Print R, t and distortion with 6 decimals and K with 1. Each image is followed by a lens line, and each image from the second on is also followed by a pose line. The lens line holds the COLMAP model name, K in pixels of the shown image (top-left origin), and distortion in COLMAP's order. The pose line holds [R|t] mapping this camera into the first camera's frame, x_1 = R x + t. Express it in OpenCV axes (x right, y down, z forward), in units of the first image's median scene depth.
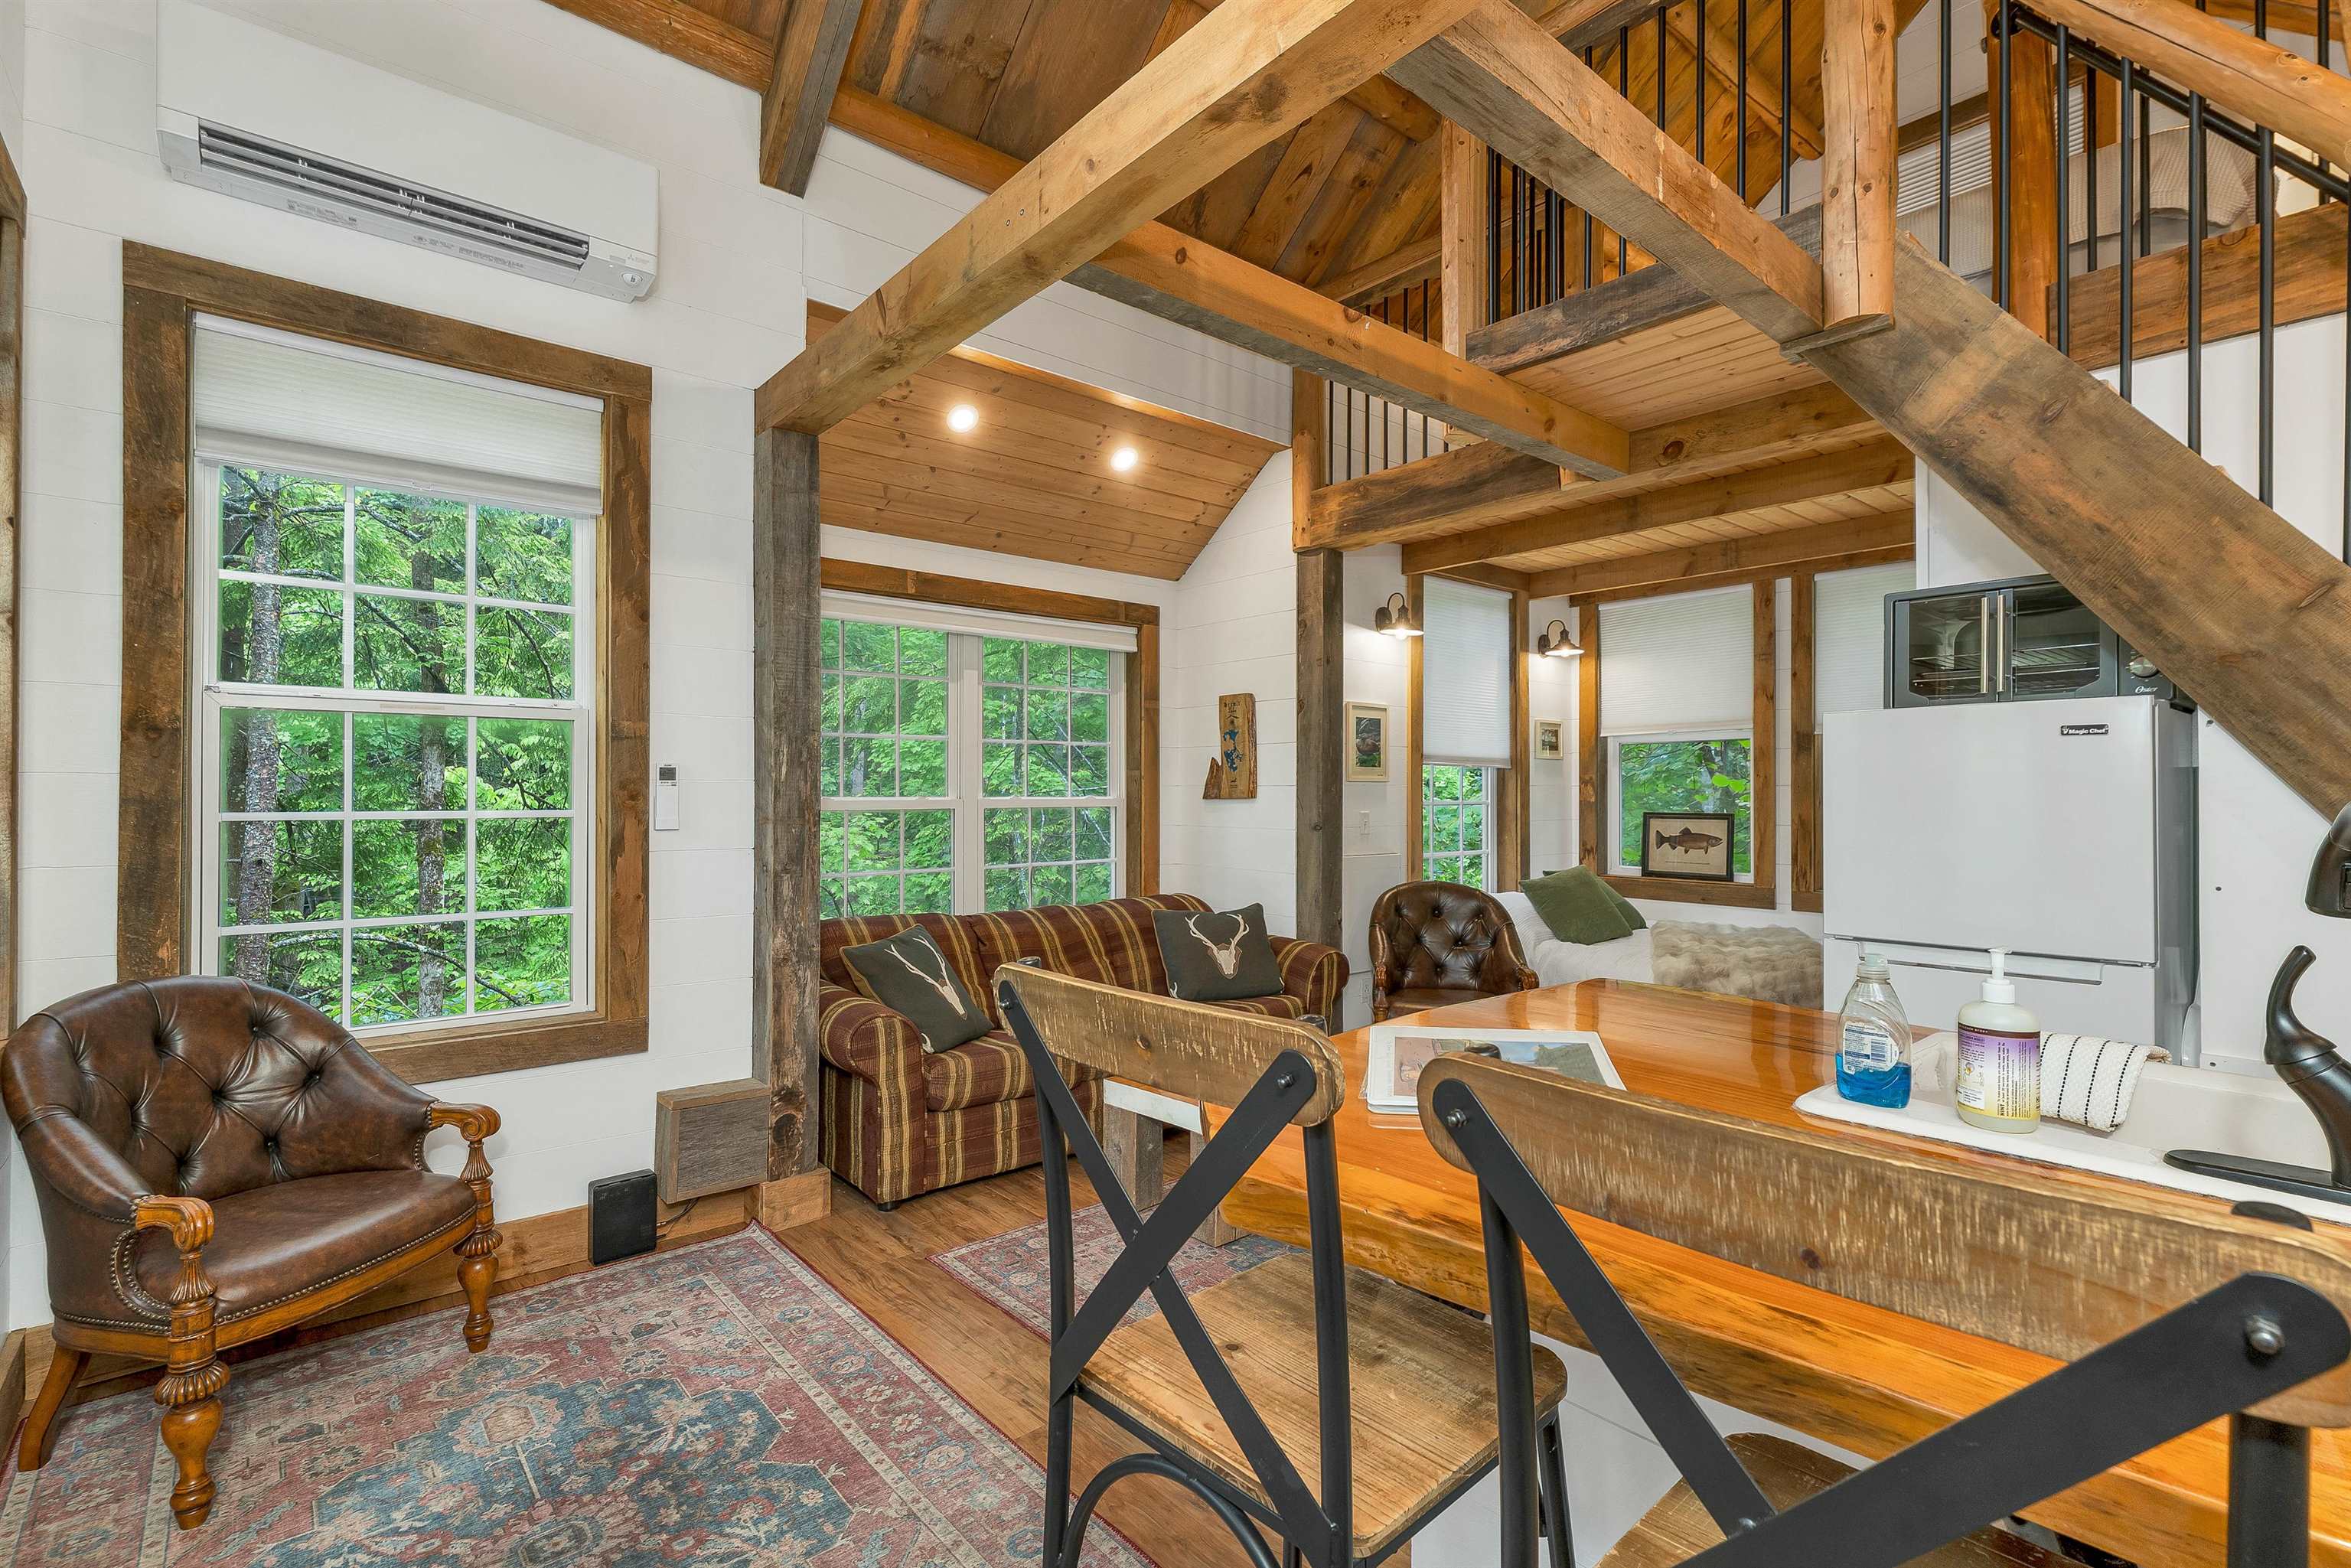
lens RADIAL K [[1066.8, 0, 1171.4], [0, 1066.8, 786.3], [0, 0, 1]] dist [-0.000230, 0.000390]
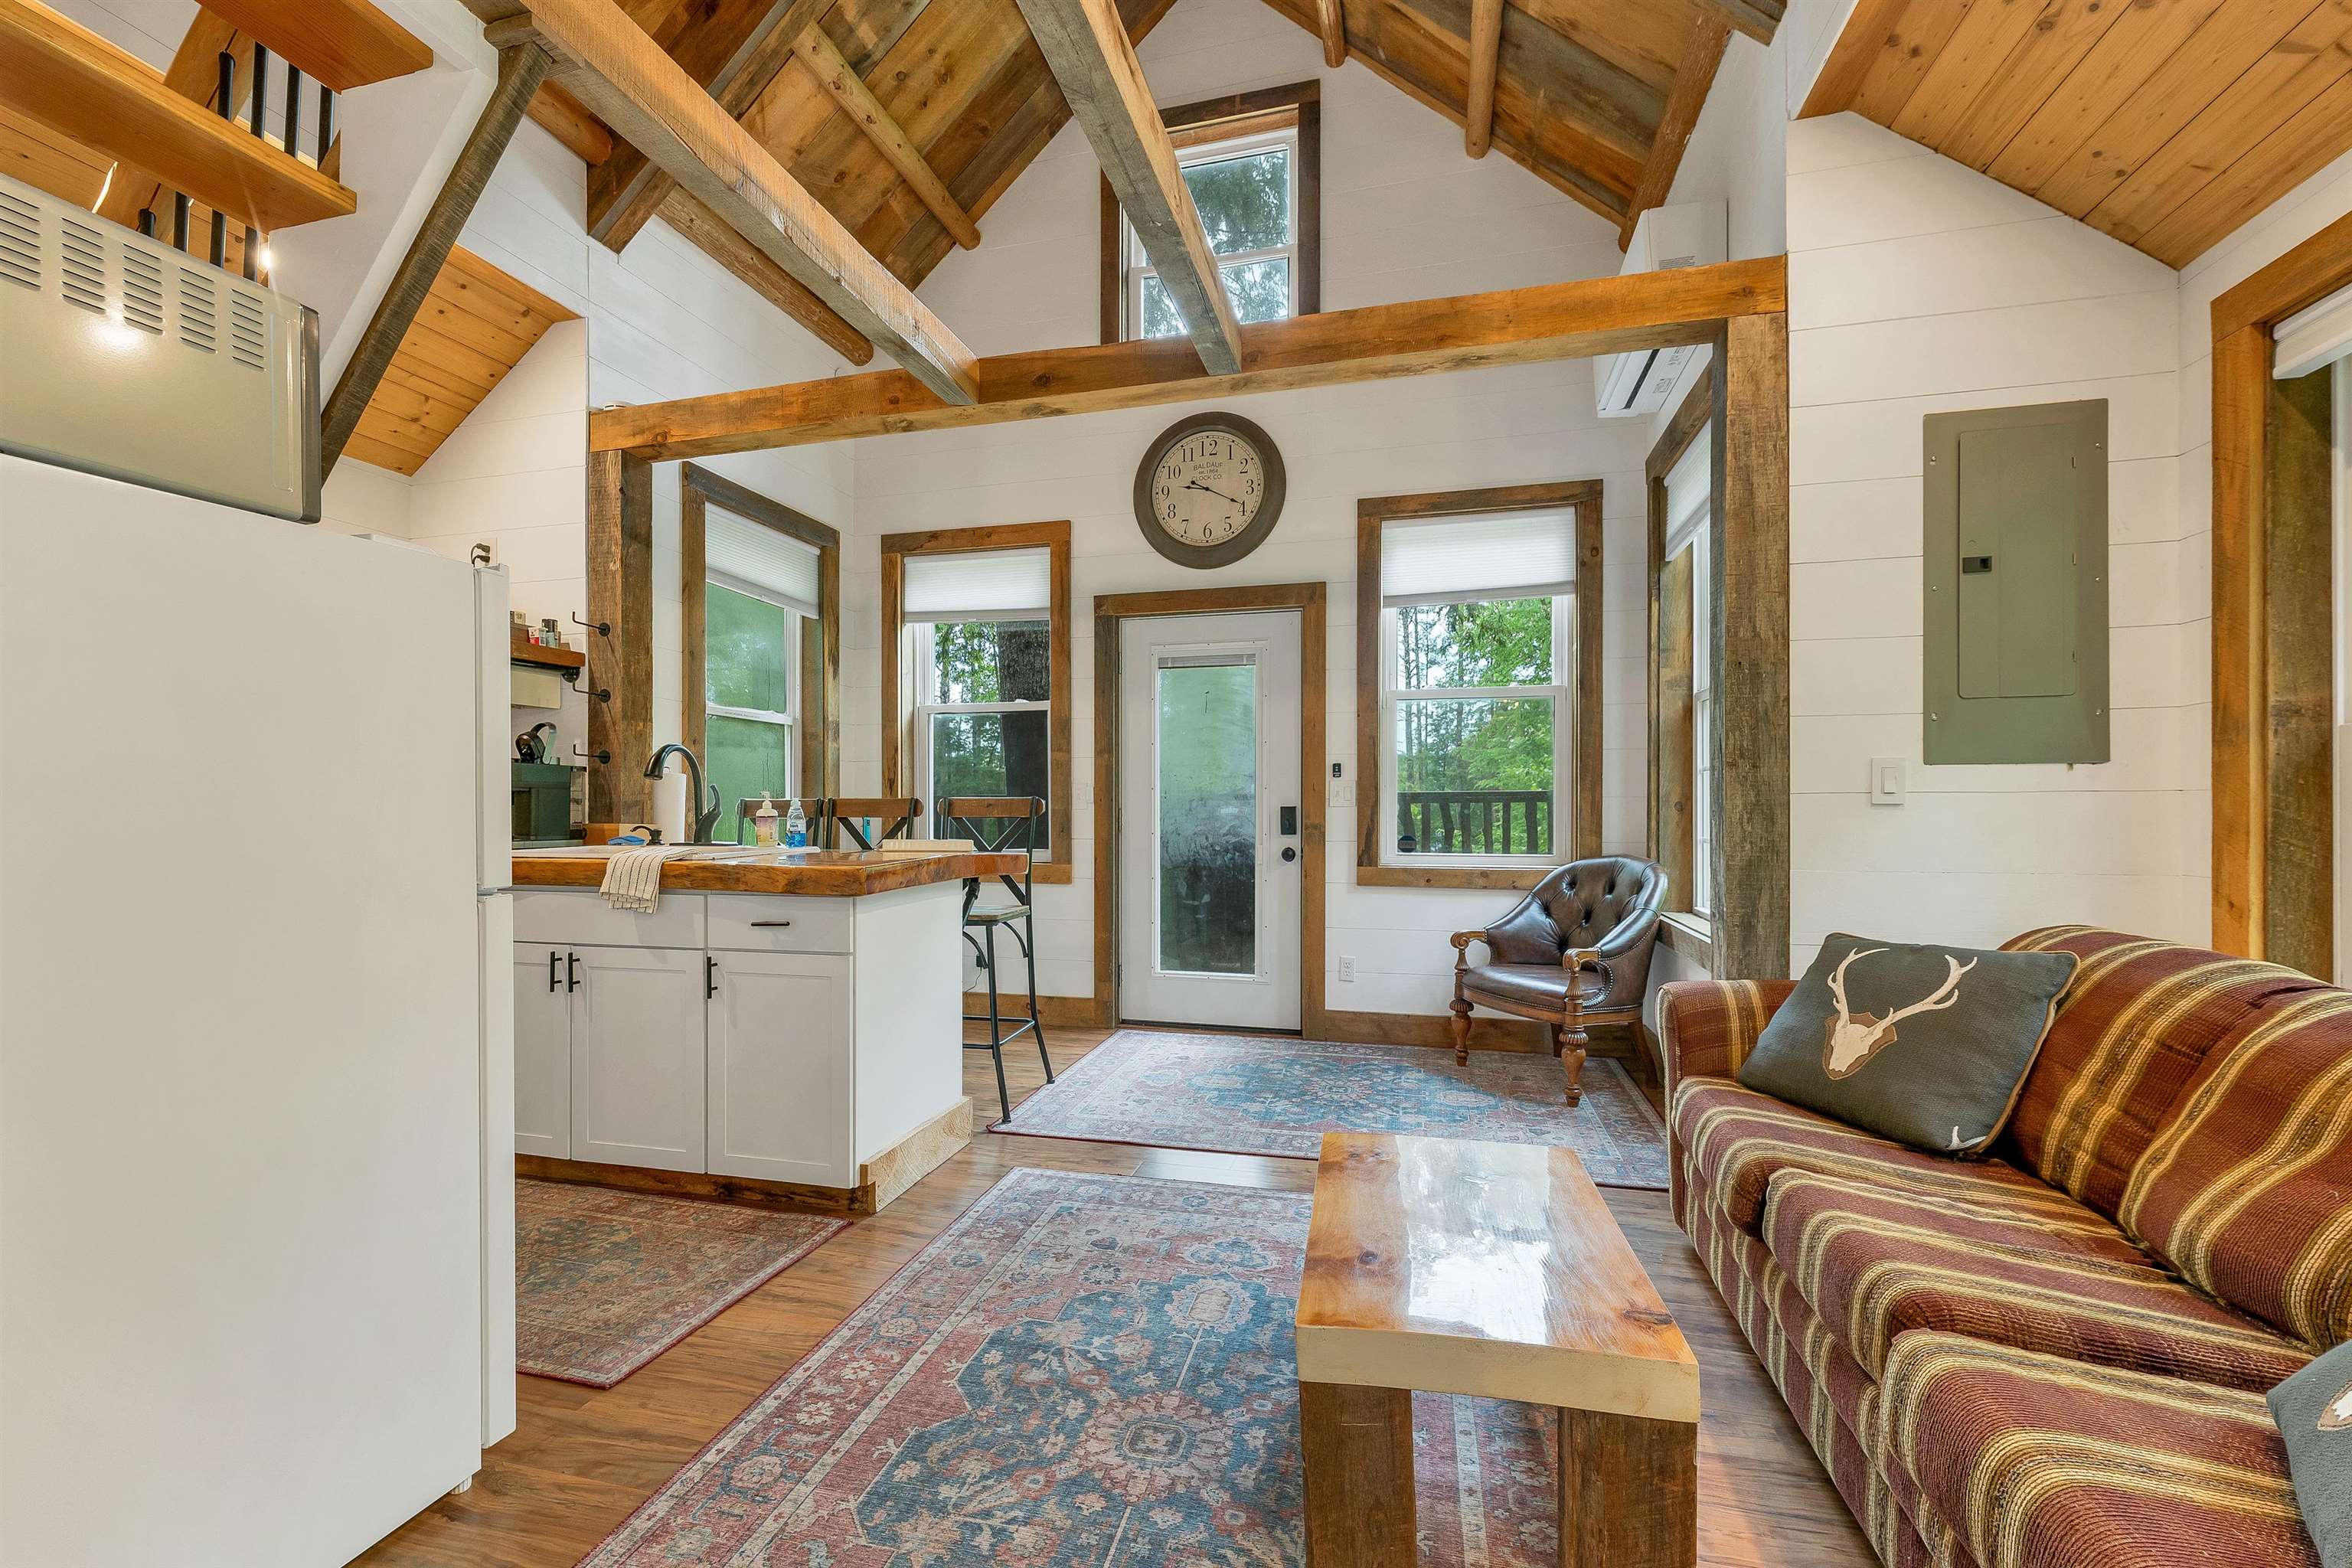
lens RADIAL K [[969.1, 0, 1171.0], [0, 969.1, 803.4], [0, 0, 1]] dist [0.003819, -0.000683]
pose [[-0.819473, -0.001683, -0.573116, 0.469647], [0.002600, 0.999974, -0.006654, 0.067541], [0.573113, -0.006943, -0.819447, 1.329702]]
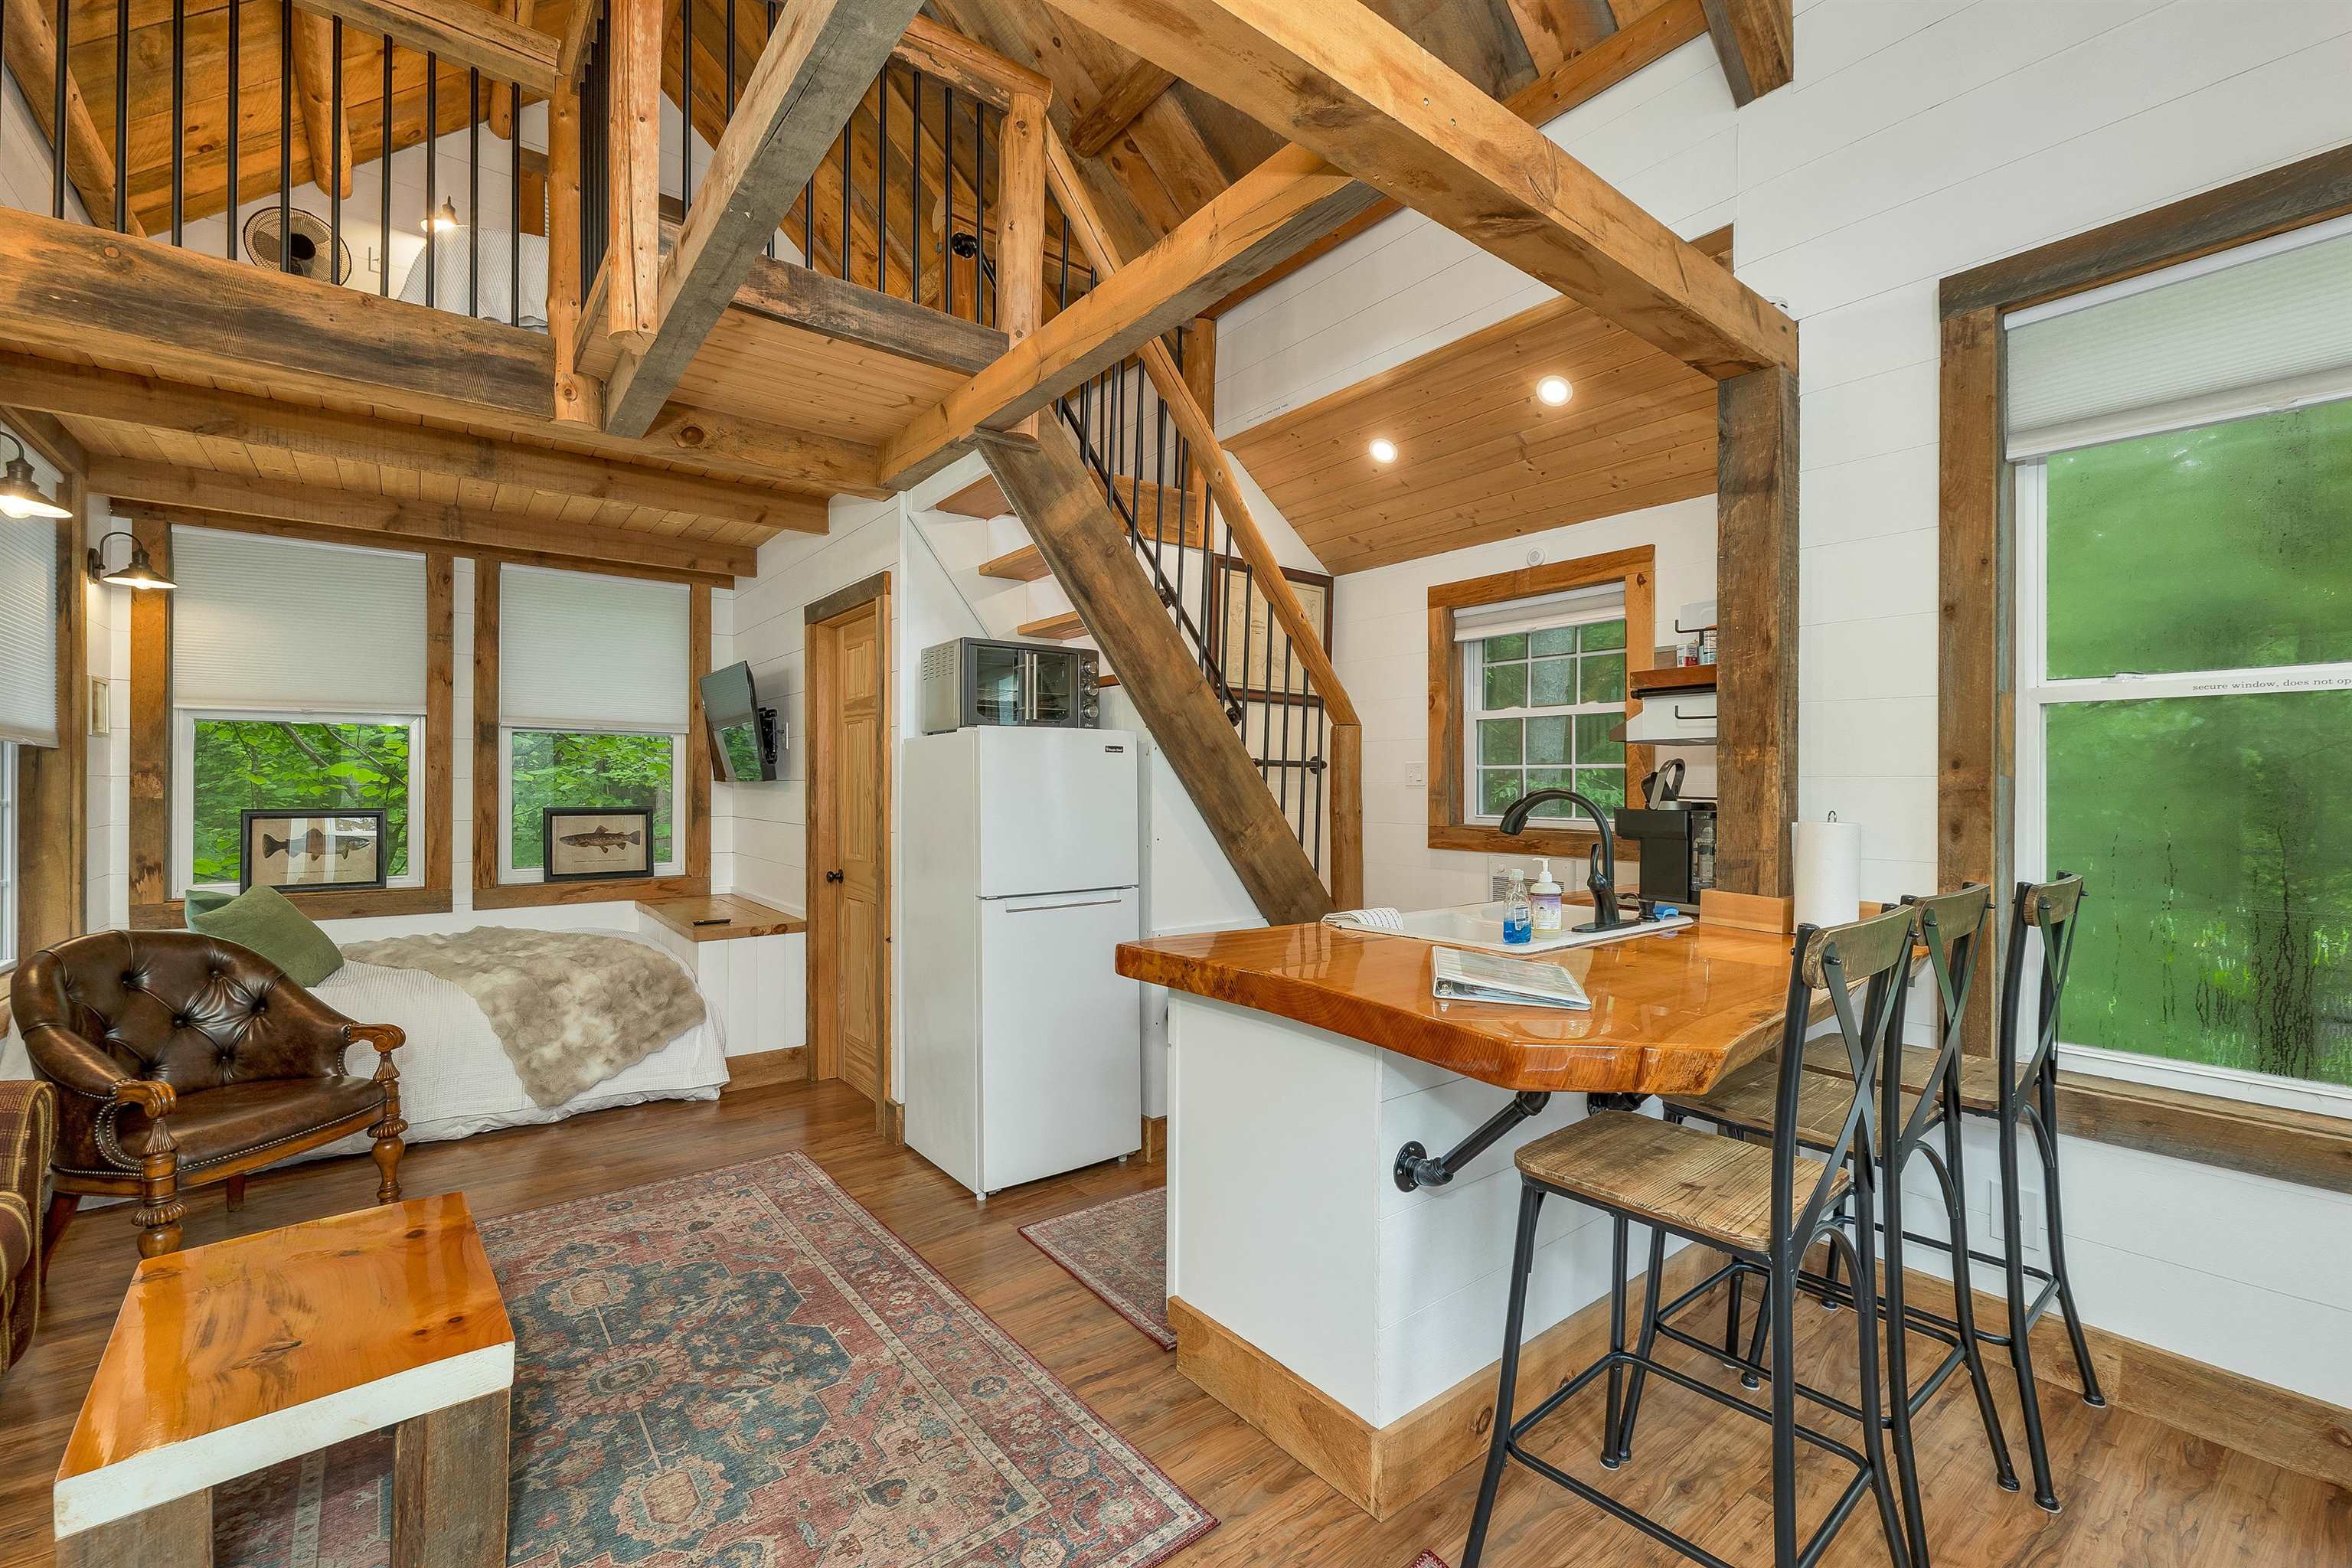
lens RADIAL K [[978.2, 0, 1174.3], [0, 978.2, 781.0], [0, 0, 1]] dist [-0.001325, 0.000118]
pose [[0.039453, 0.003202, 0.999216, -0.421393], [-0.005973, 0.999978, -0.002969, 0.000319], [-0.999204, -0.005851, 0.039472, 0.545838]]
